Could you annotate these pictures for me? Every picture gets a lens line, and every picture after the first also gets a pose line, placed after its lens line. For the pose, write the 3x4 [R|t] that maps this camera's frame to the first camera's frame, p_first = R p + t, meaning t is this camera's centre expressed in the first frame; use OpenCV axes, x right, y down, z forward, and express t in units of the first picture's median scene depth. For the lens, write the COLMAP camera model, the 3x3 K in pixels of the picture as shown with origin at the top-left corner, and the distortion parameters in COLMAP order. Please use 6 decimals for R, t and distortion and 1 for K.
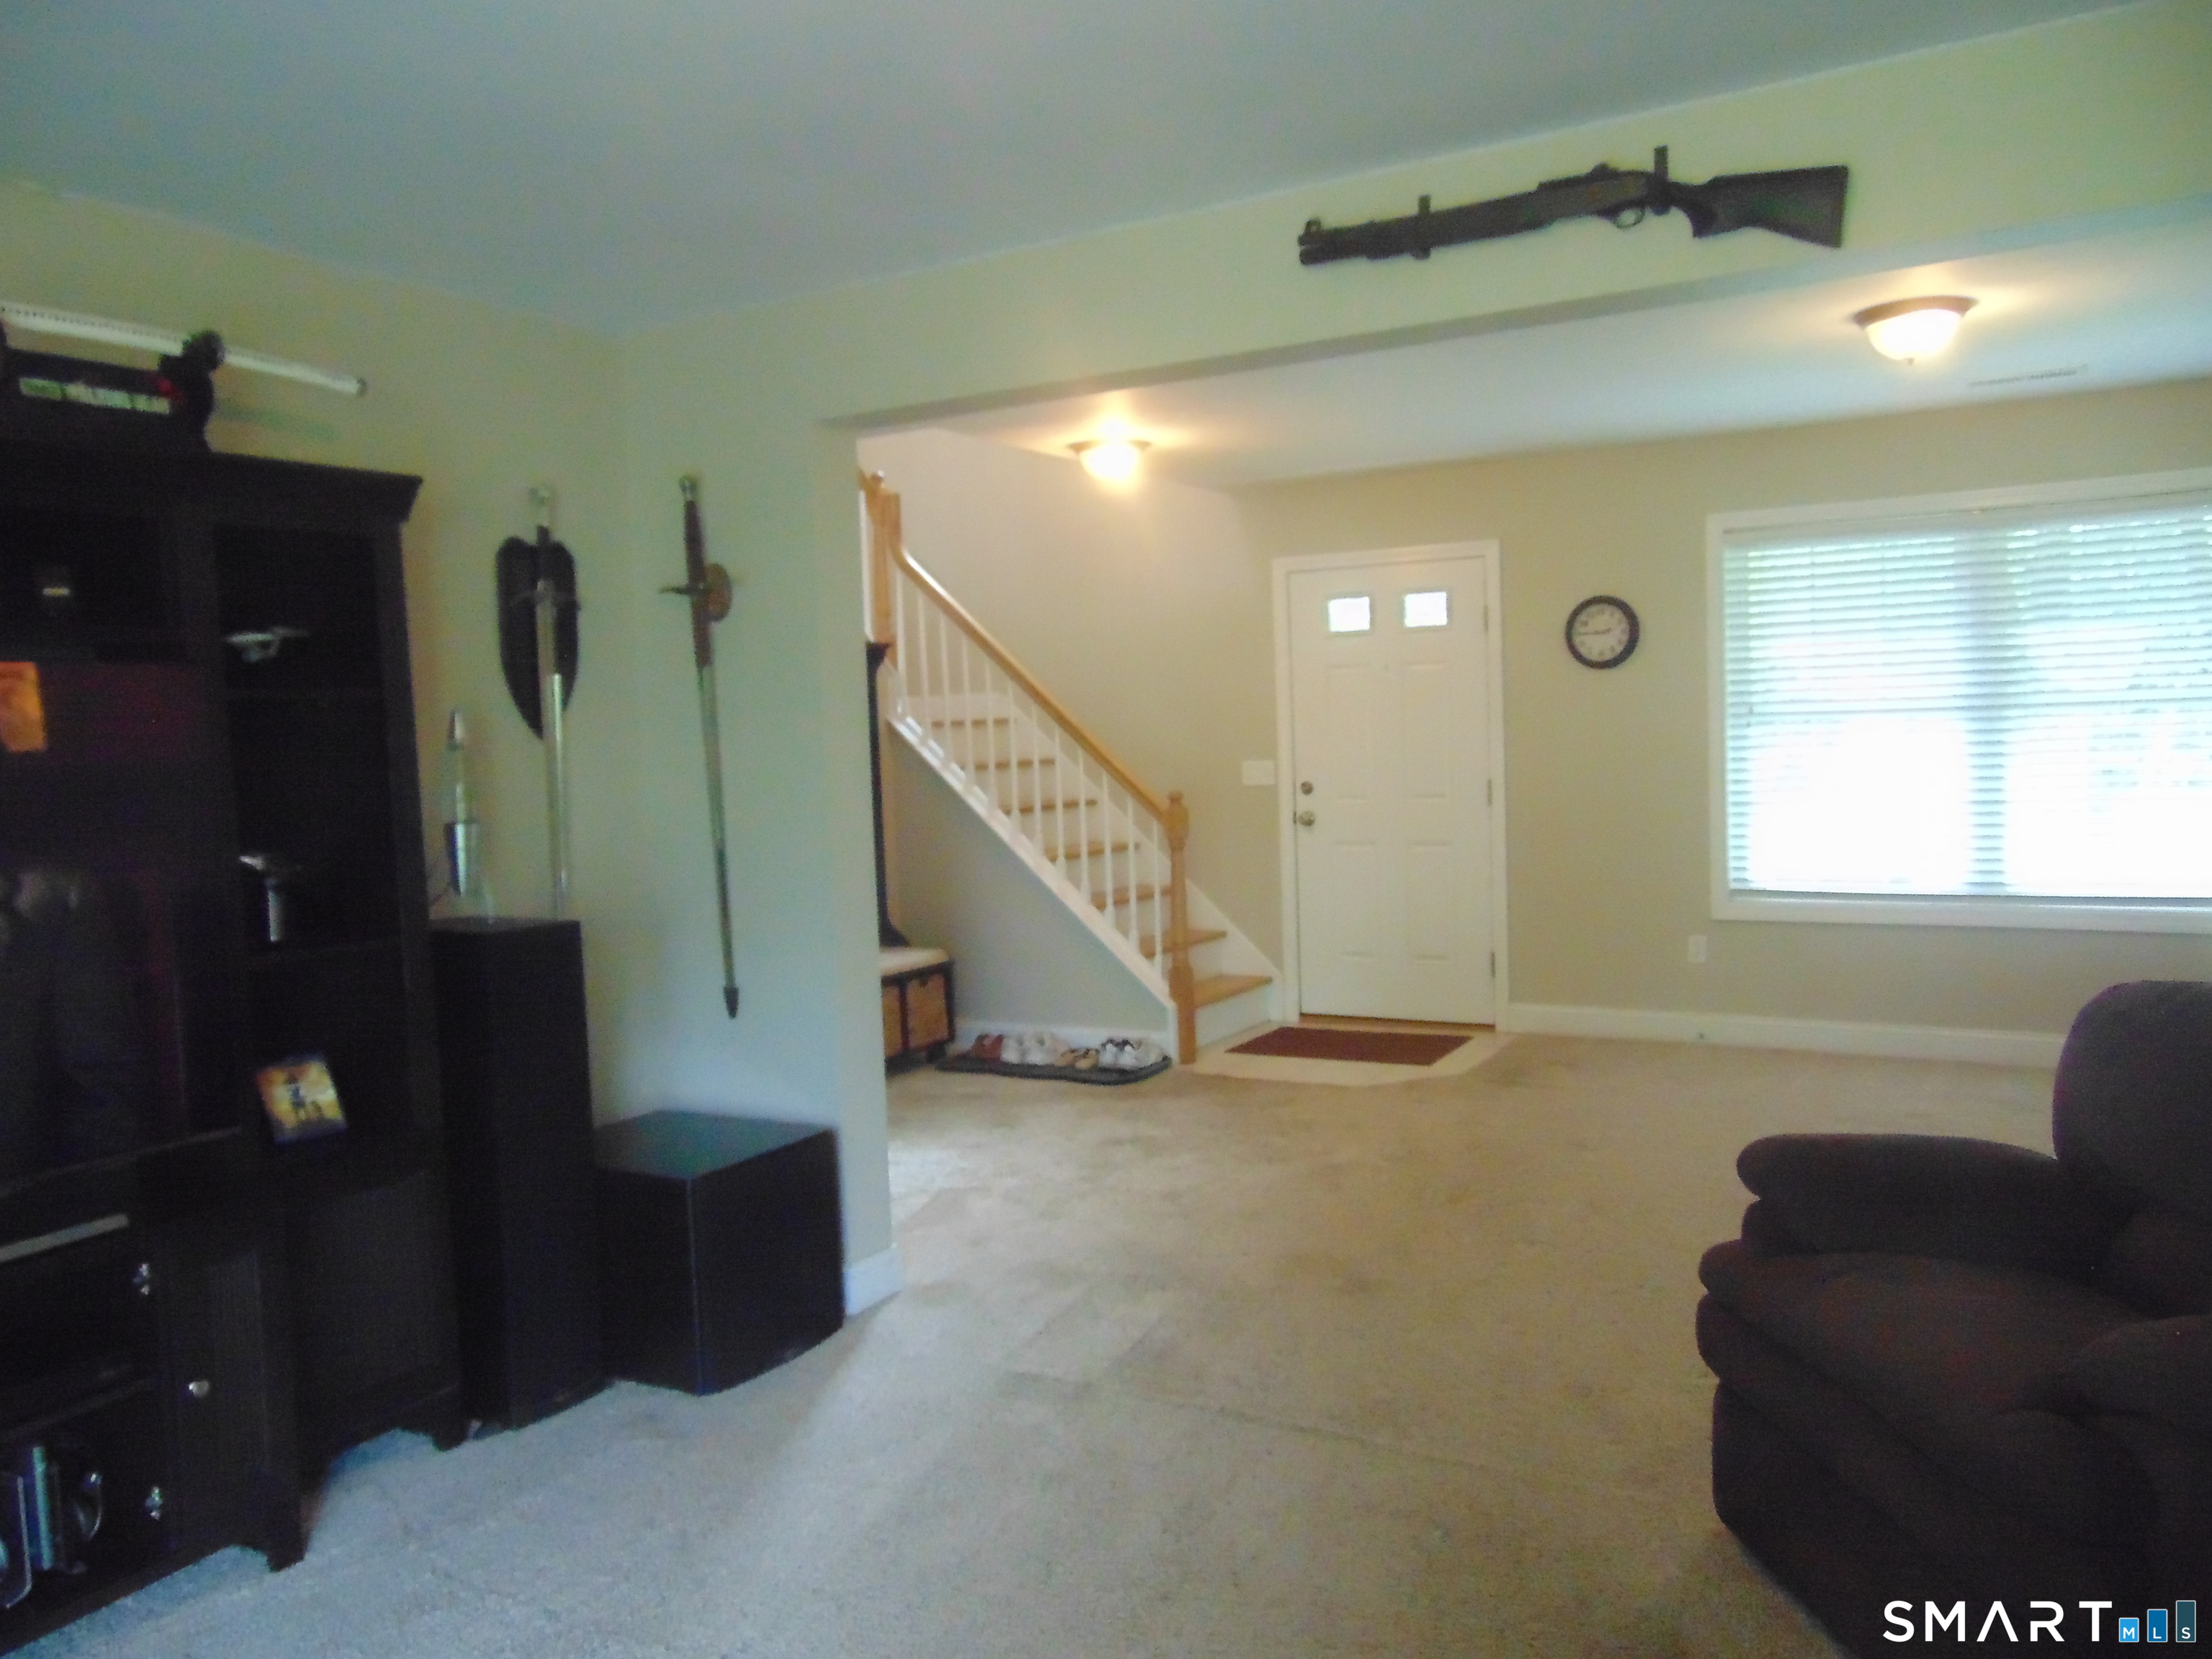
lens RADIAL K [[1661.1, 0, 1103.7], [0, 1661.1, 818.3], [0, 0, 1]] dist [-0.033212, 0.074193]
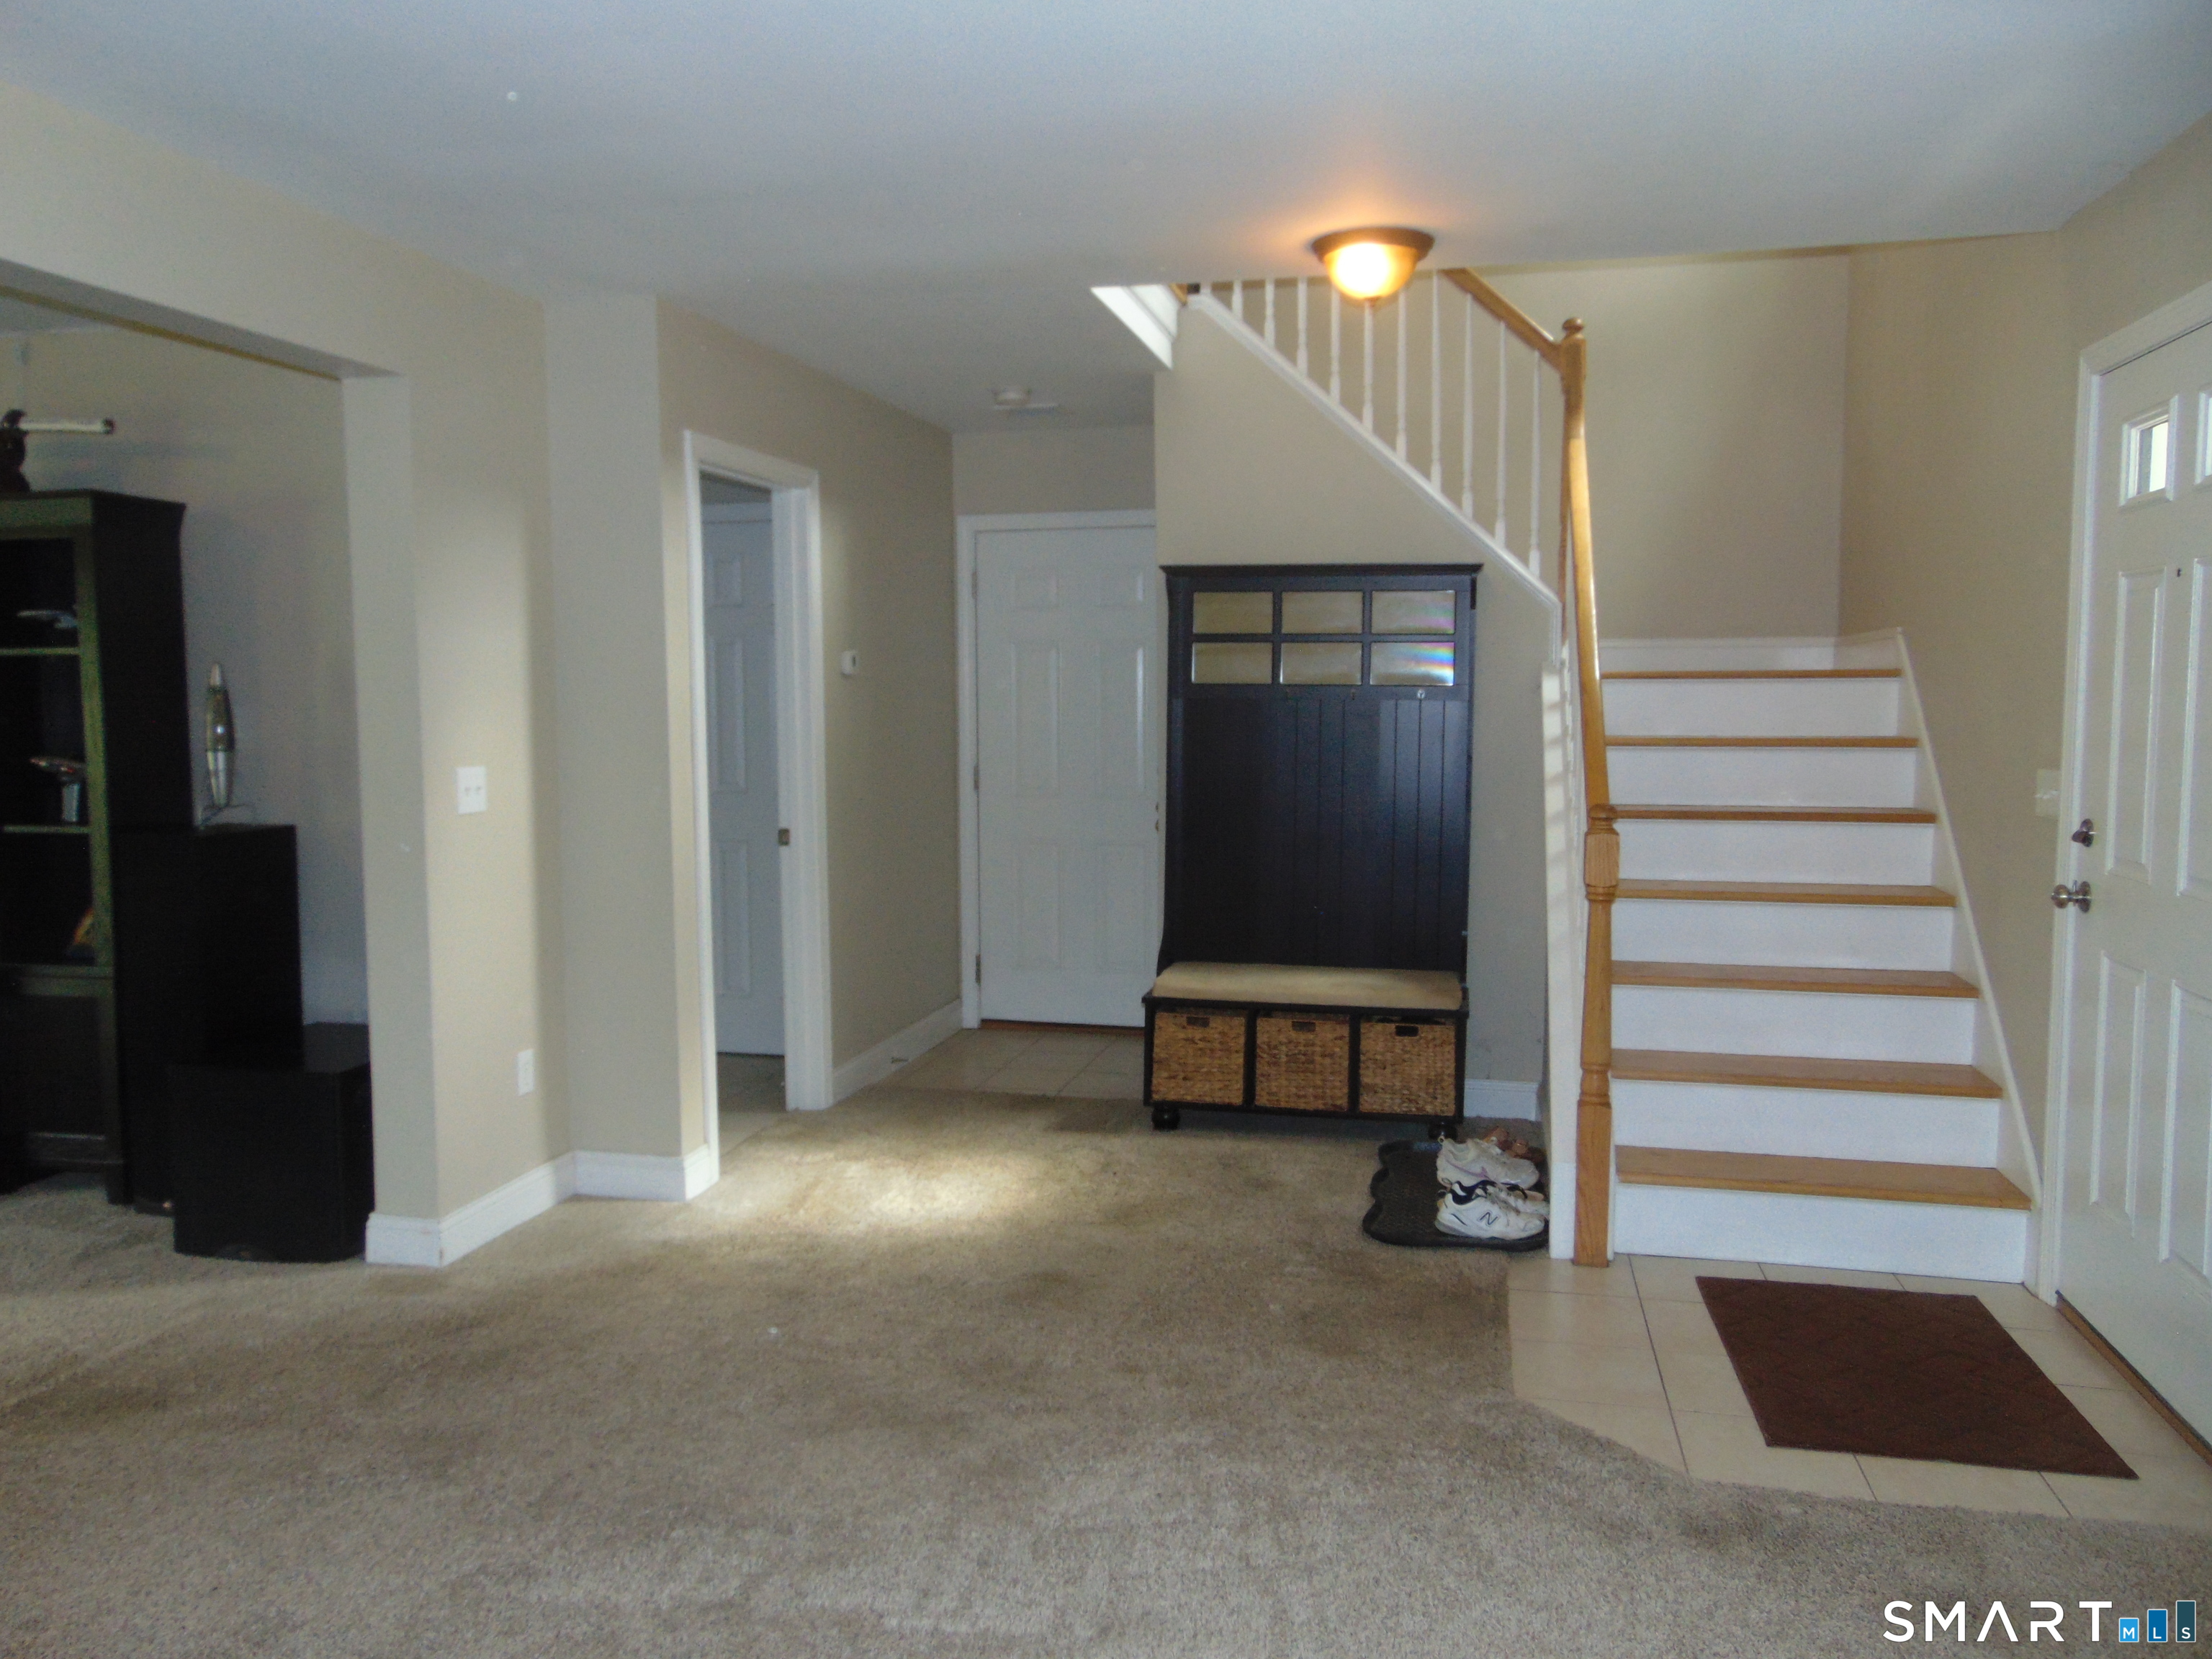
lens RADIAL K [[1645.5, 0, 1101.3], [0, 1645.5, 816.2], [0, 0, 1]] dist [-0.011398, 0.037211]
pose [[0.309080, 0.111638, -0.944461, 1.026967], [-0.058643, 0.993434, 0.098236, -0.110654], [0.949226, 0.025024, 0.313597, 1.237992]]
